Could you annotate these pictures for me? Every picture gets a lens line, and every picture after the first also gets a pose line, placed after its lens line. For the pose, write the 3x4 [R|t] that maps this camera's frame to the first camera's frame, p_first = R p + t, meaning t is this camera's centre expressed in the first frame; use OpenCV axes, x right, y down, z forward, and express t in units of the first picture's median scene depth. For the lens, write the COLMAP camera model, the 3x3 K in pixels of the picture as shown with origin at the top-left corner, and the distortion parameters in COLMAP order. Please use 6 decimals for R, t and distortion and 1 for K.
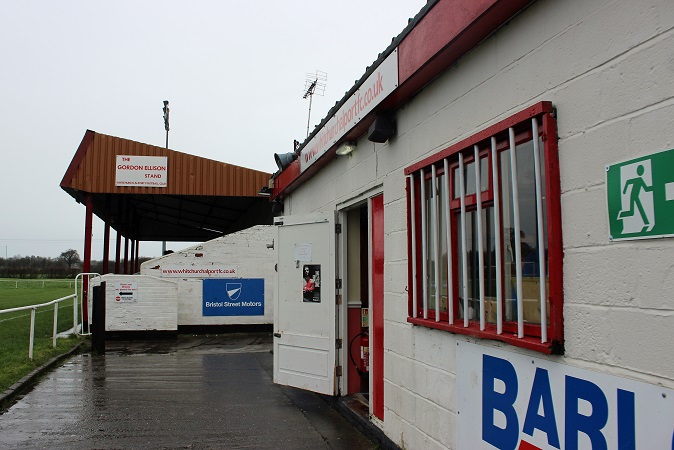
lens RADIAL K [[602.8, 0, 318.9], [0, 602.8, 222.2], [0, 0, 1]] dist [-0.100827, -0.009557]
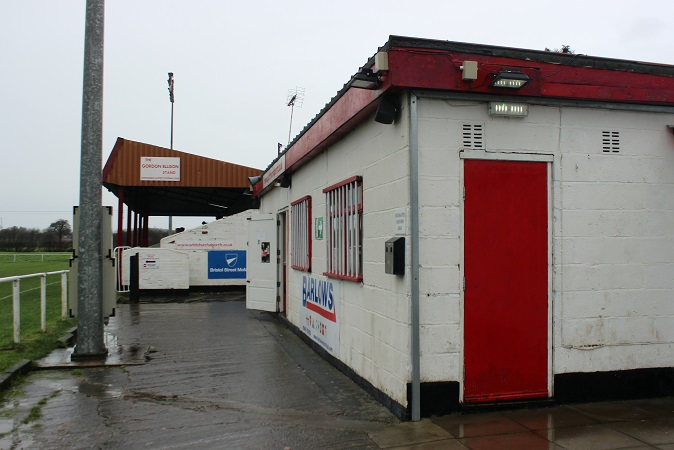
lens RADIAL K [[697.5, 0, 338.9], [0, 697.5, 222.5], [0, 0, 1]] dist [-0.057774, 0.000000]
pose [[0.999969, 0.000444, -0.007919, 0.108119], [-0.000034, 0.998664, 0.051672, -0.047107], [0.007932, -0.051670, 0.998633, -0.529771]]
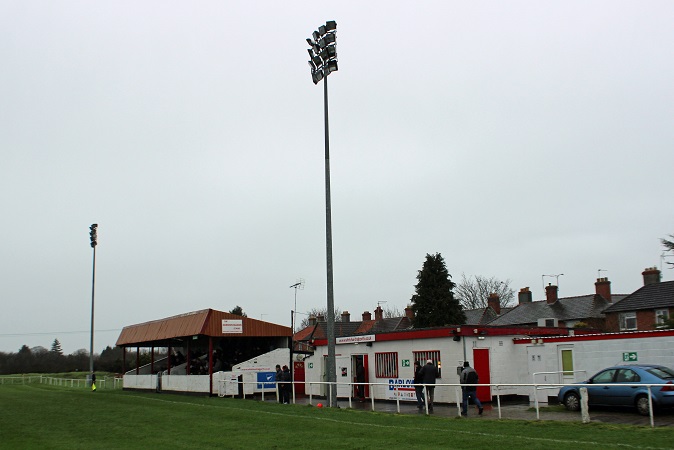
lens RADIAL K [[780.9, 0, 335.0], [0, 780.9, 223.4], [0, 0, 1]] dist [-0.107356, 0.000000]
pose [[0.958040, 0.028125, 0.285251, -0.795206], [-0.001715, 0.995719, -0.092415, -0.207643], [-0.286629, 0.088048, 0.953987, -2.056555]]
